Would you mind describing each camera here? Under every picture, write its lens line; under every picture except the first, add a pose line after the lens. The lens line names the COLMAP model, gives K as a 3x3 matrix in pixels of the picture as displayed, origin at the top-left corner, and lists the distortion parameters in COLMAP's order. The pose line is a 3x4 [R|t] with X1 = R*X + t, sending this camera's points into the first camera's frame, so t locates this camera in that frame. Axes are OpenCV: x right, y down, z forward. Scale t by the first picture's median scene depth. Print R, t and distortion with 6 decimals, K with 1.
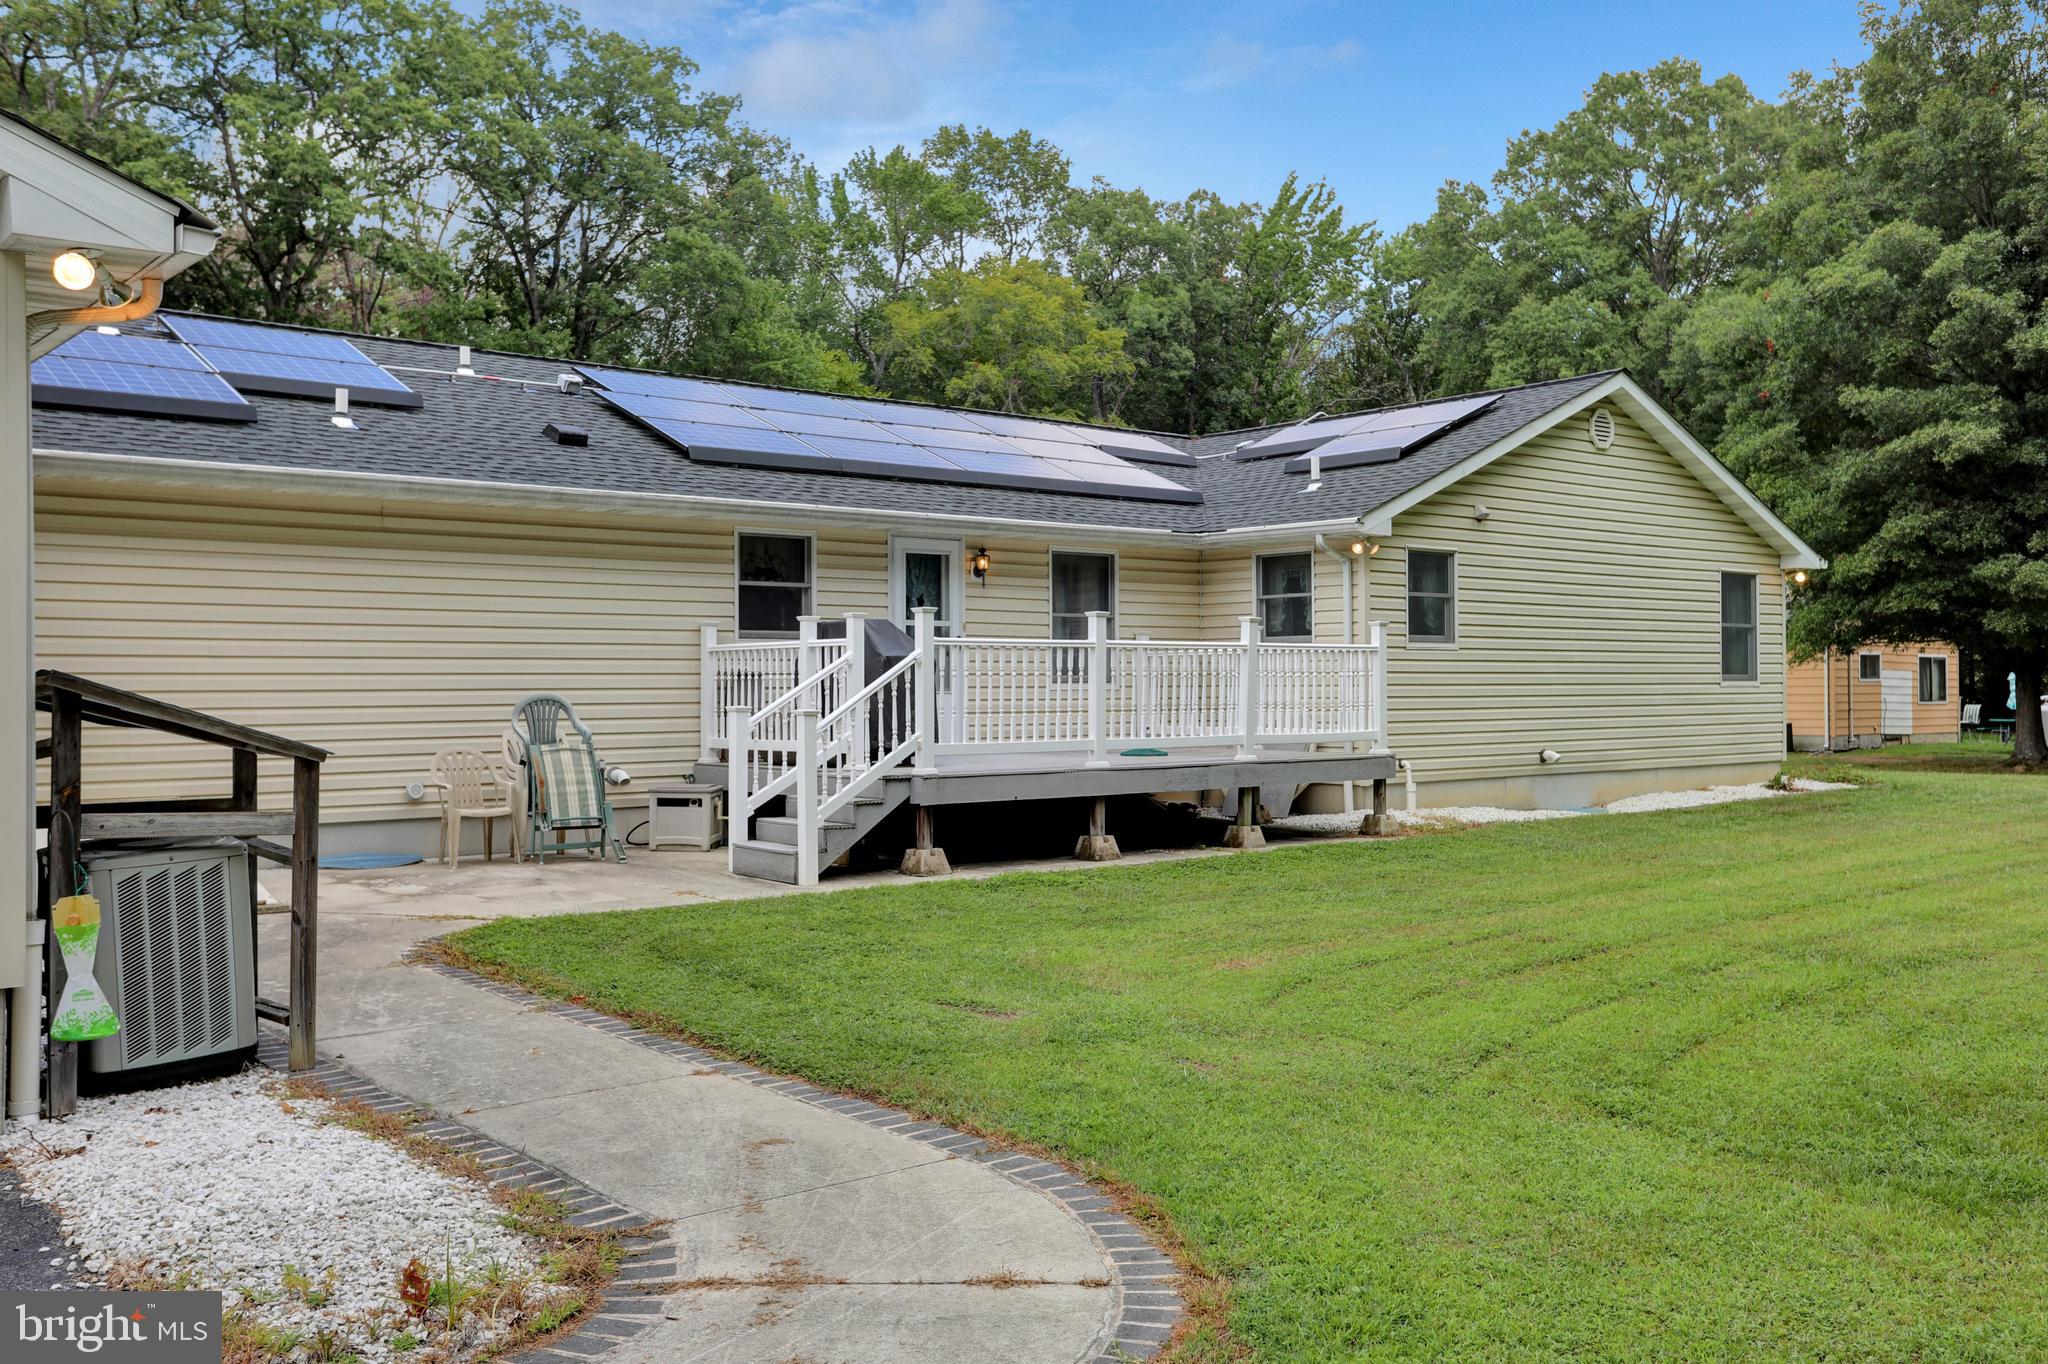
lens RADIAL K [[1813.0, 0, 1024.0], [0, 1813.0, 682.0], [0, 0, 1]] dist [-0.048819, 0.164305]
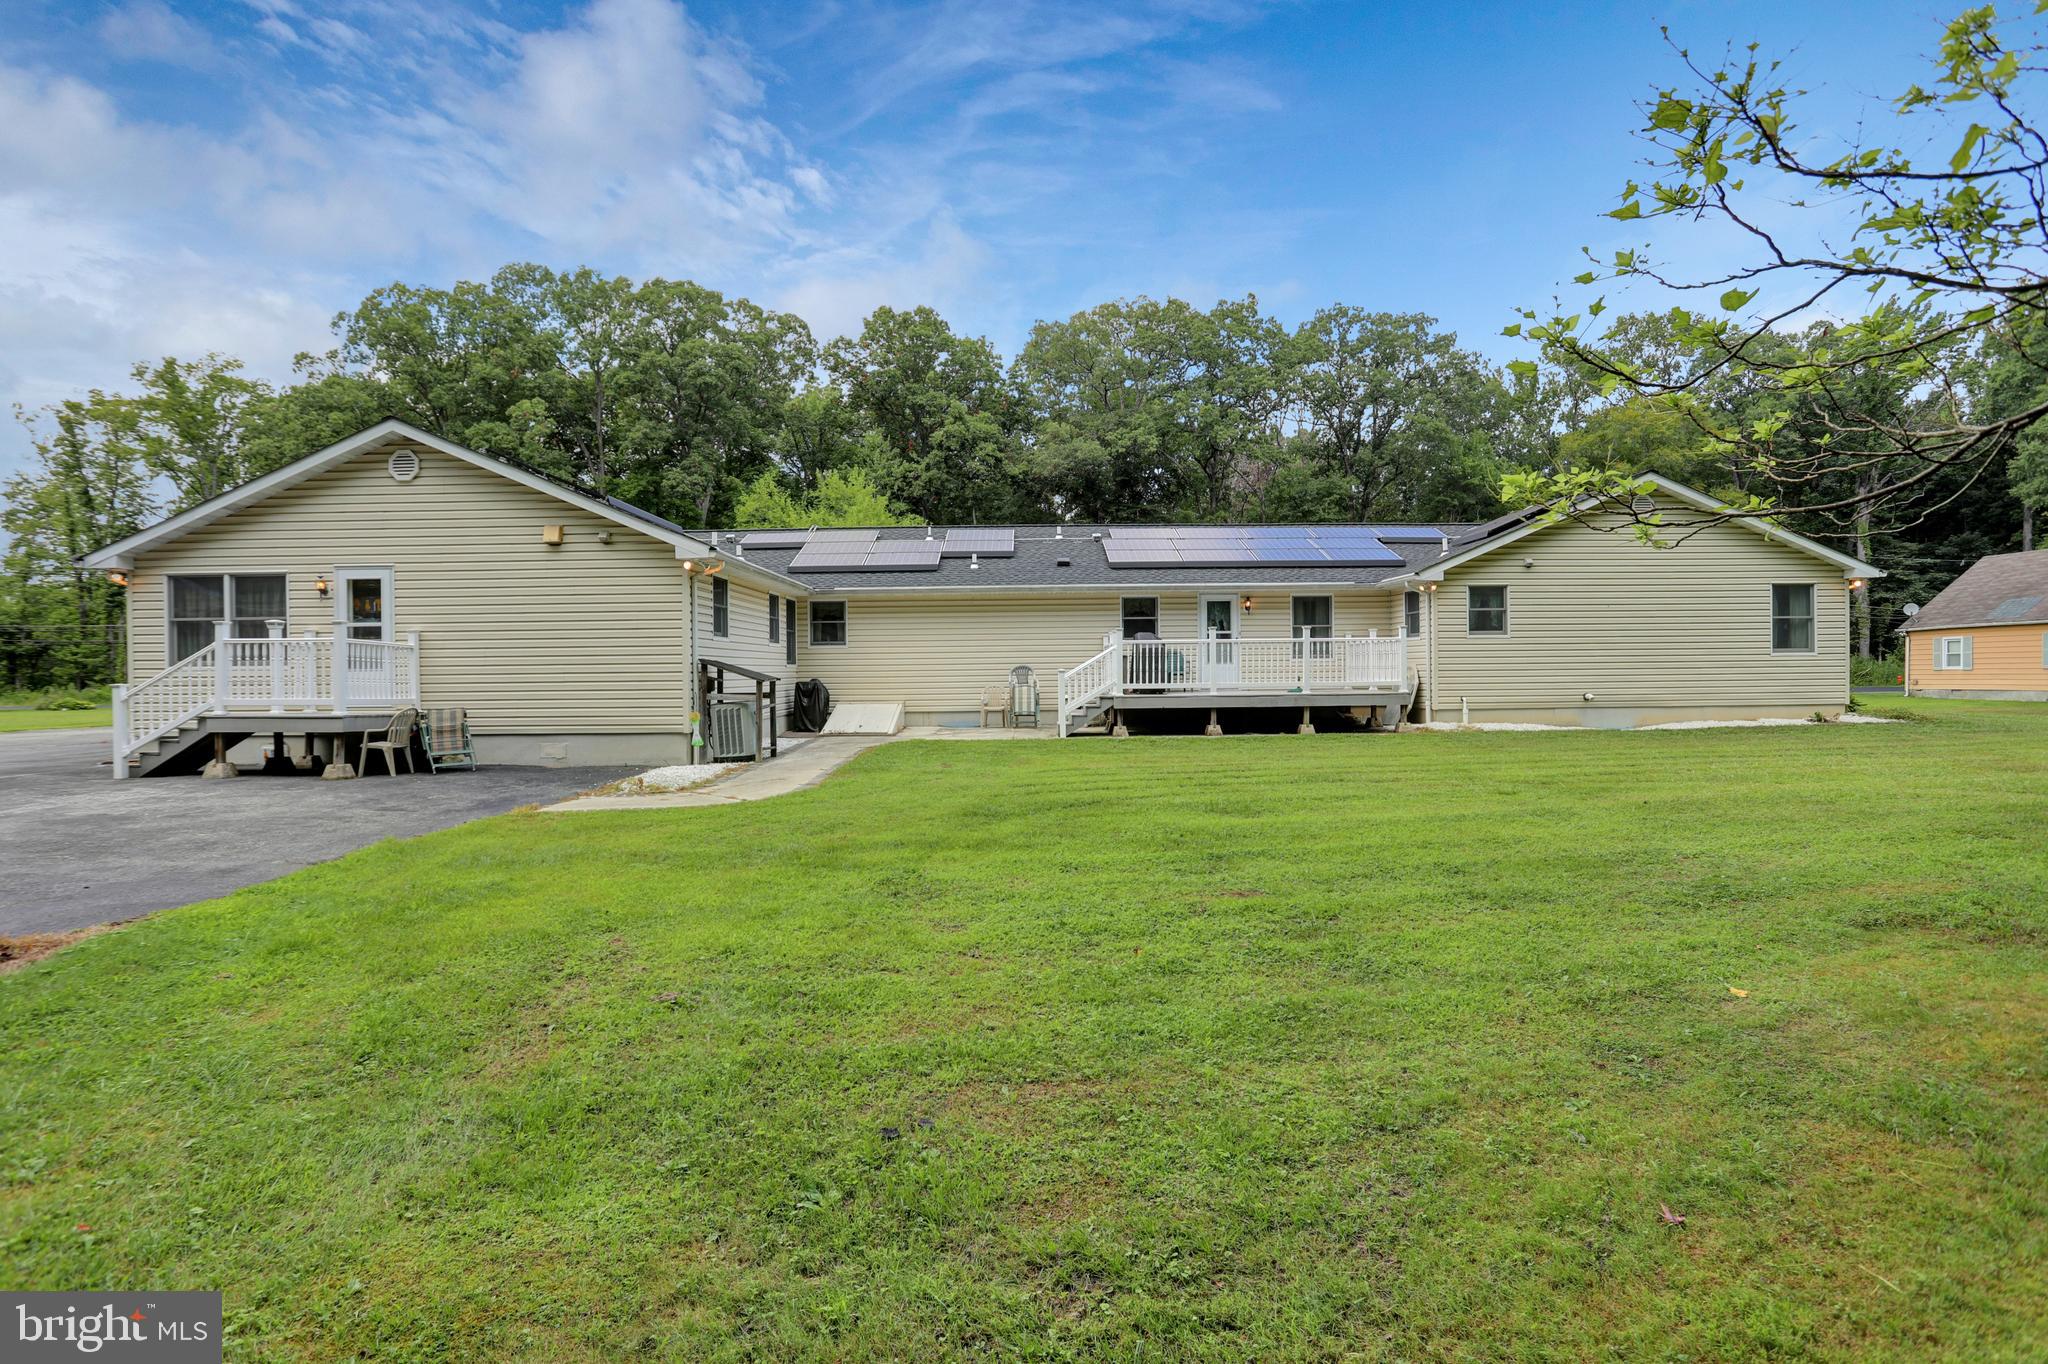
lens RADIAL K [[980.2, 0, 1024.0], [0, 980.2, 682.0], [0, 0, 1]] dist [-0.070861, 0.026717]
pose [[0.769362, 0.005361, -0.638790, 0.494906], [0.010454, 0.999725, 0.020980, 0.001147], [0.638727, -0.022819, 0.769095, -0.079175]]
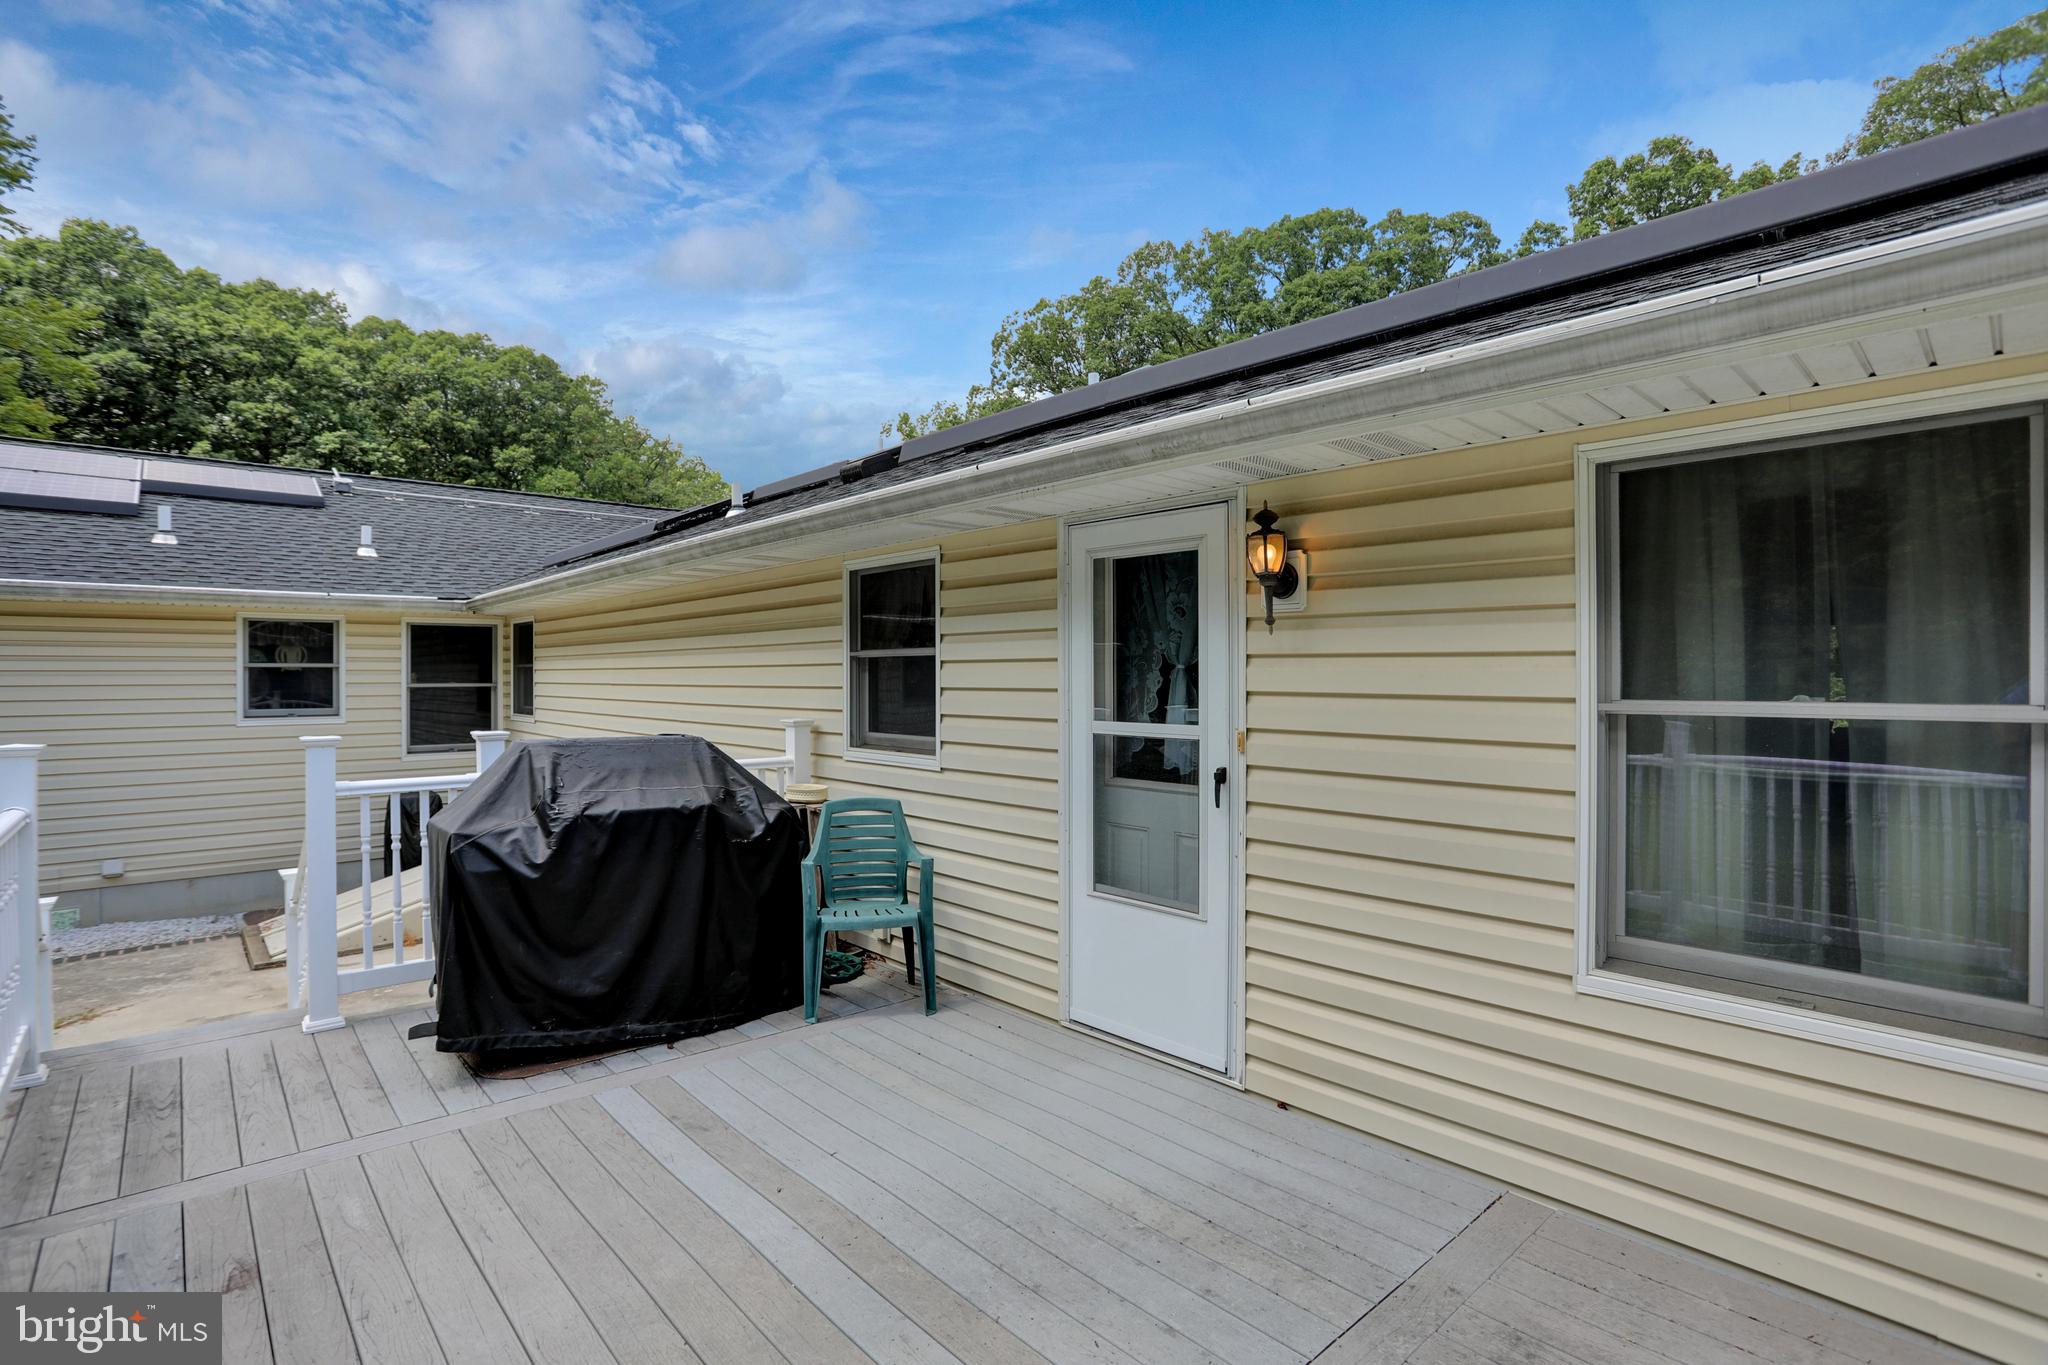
lens RADIAL K [[980.2, 0, 1024.0], [0, 980.2, 682.5], [0, 0, 1]] dist [-0.070861, 0.026717]
pose [[0.038030, 0.015896, -0.999150, 0.149890], [0.010950, 0.999807, 0.016323, -0.042819], [0.999217, -0.011562, 0.037848, 0.894766]]
